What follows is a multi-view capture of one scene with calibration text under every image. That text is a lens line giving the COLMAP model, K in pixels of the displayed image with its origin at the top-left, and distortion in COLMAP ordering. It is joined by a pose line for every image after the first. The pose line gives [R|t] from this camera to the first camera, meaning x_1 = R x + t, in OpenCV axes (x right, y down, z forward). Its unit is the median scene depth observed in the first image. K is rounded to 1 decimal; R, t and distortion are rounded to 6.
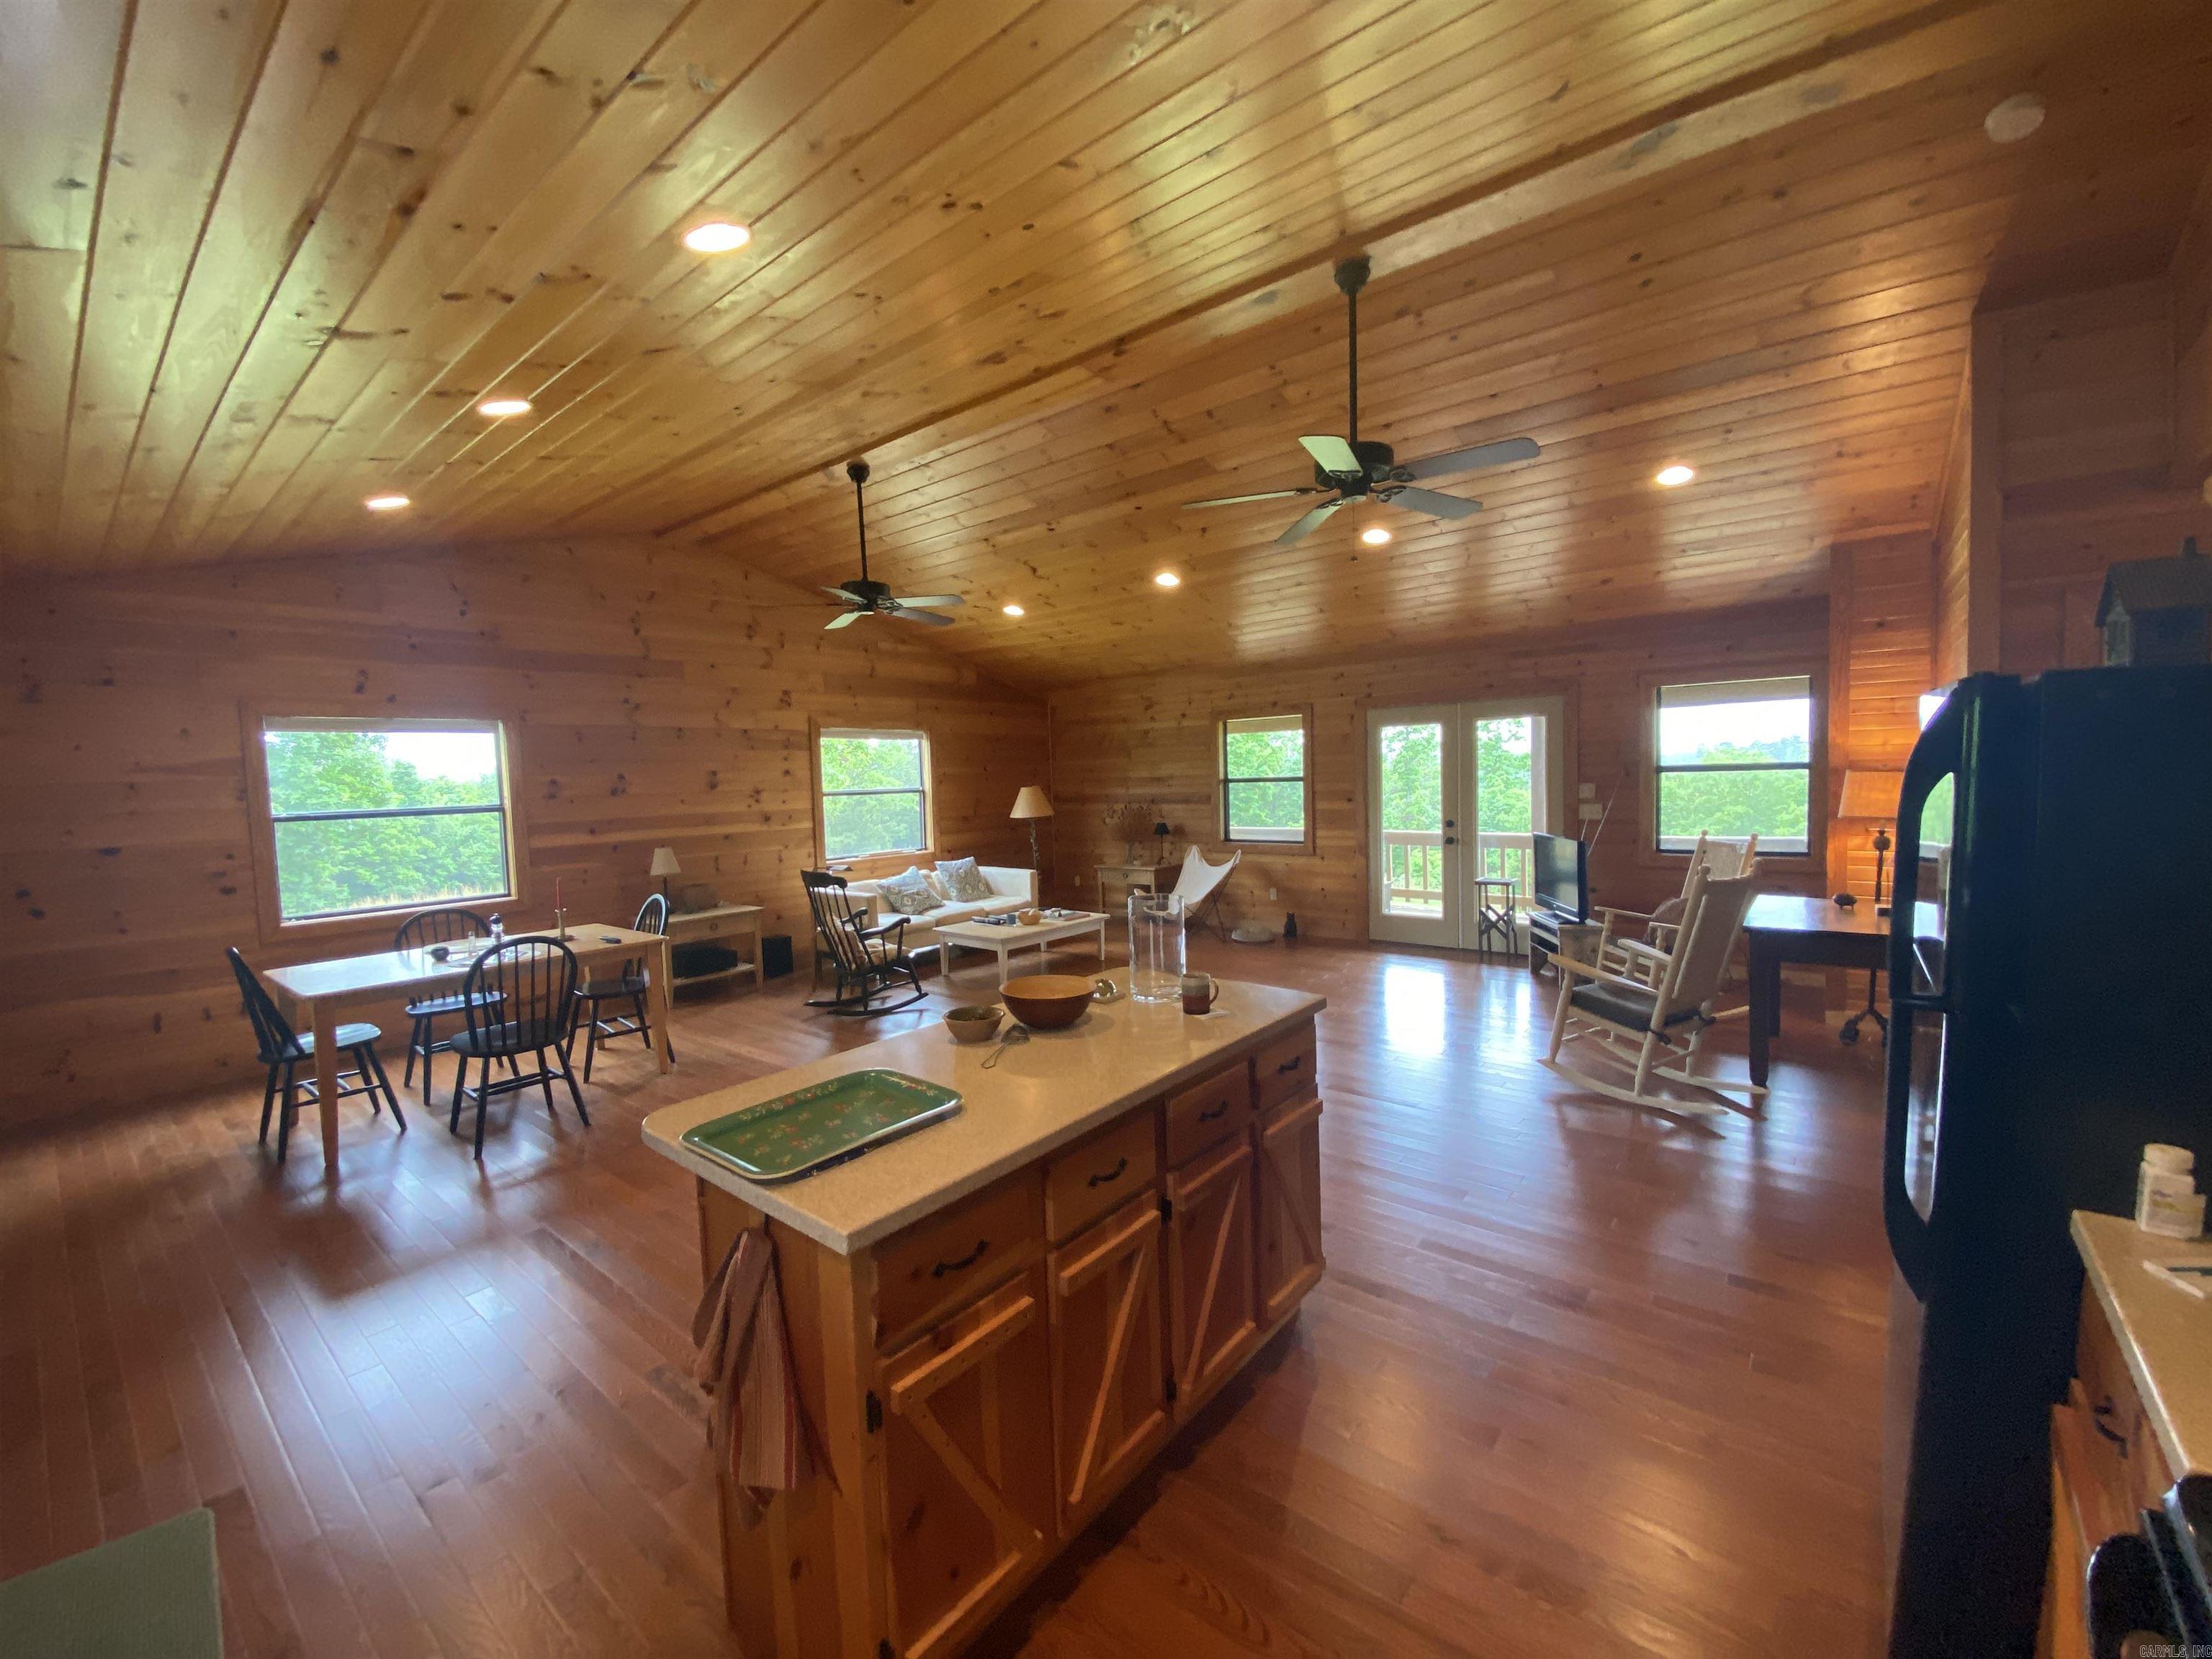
lens RADIAL K [[897.8, 0, 1095.7], [0, 897.8, 833.3], [0, 0, 1]] dist [0.033349, -0.027459]
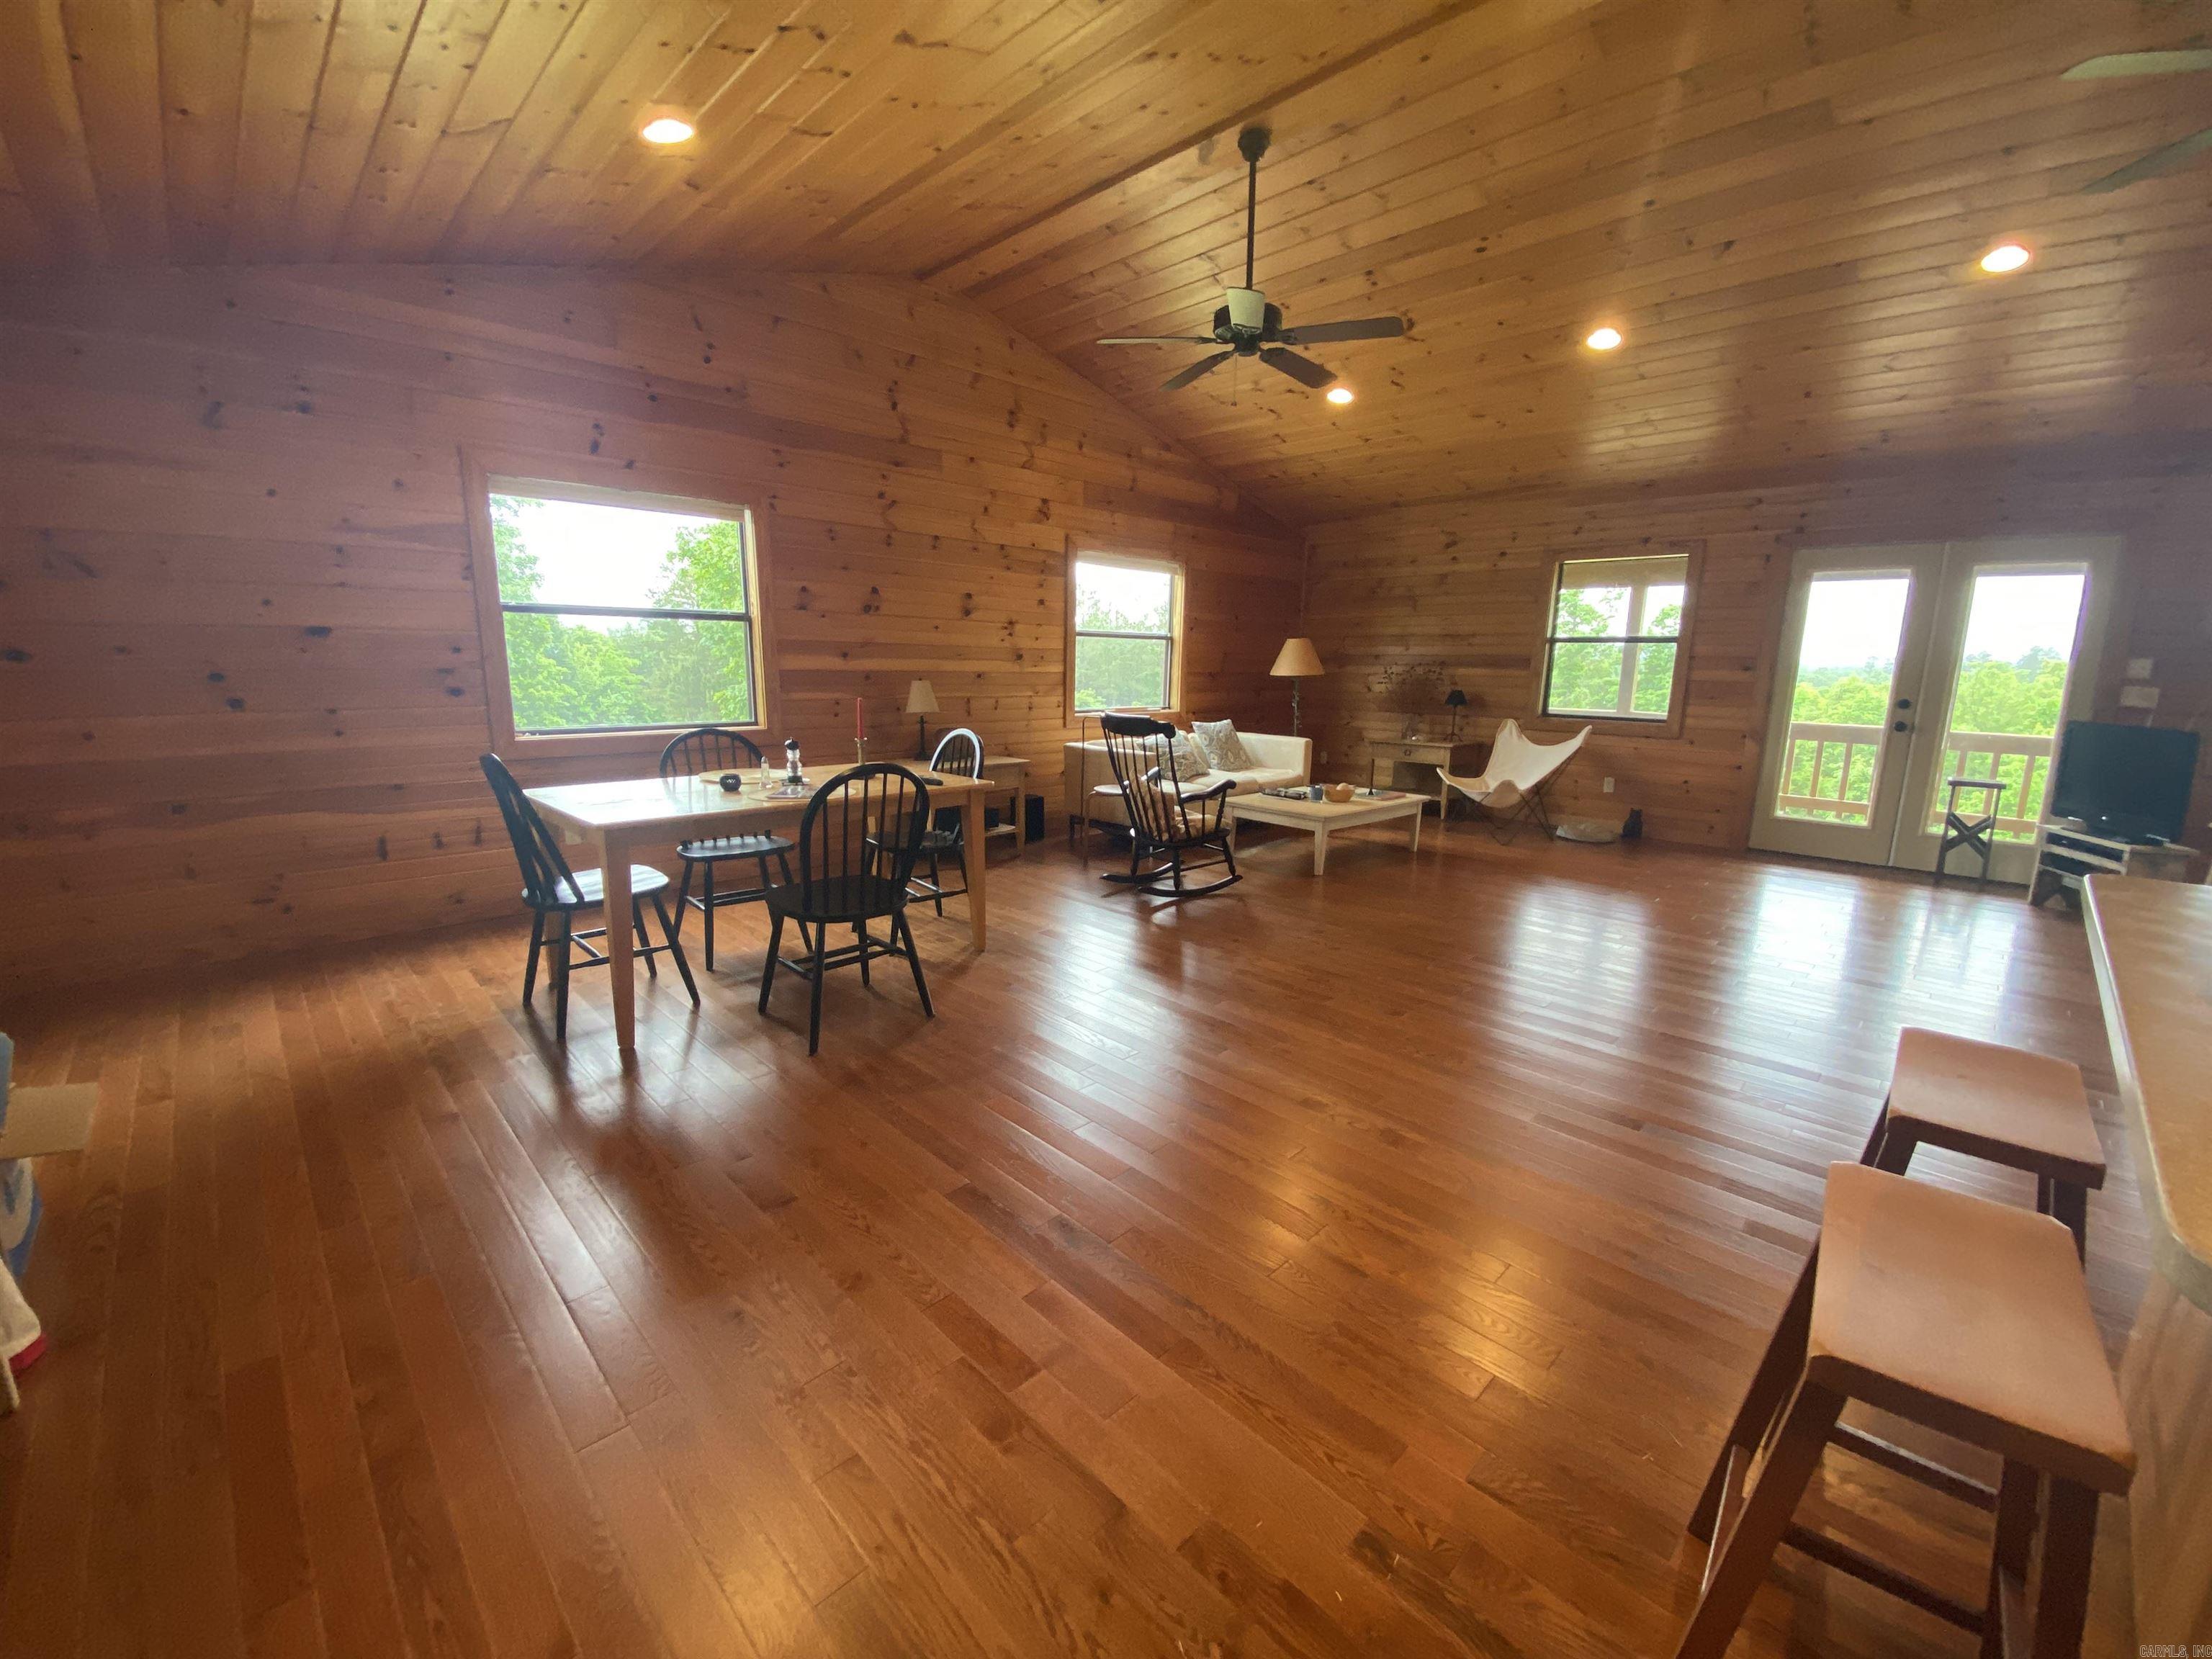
lens RADIAL K [[897.8, 0, 1095.7], [0, 897.8, 833.3], [0, 0, 1]] dist [0.033349, -0.027459]
pose [[0.993047, 0.067137, -0.096698, -0.223430], [-0.054346, 0.990112, 0.129323, 0.038871], [0.104424, -0.123169, 0.986876, 0.177816]]
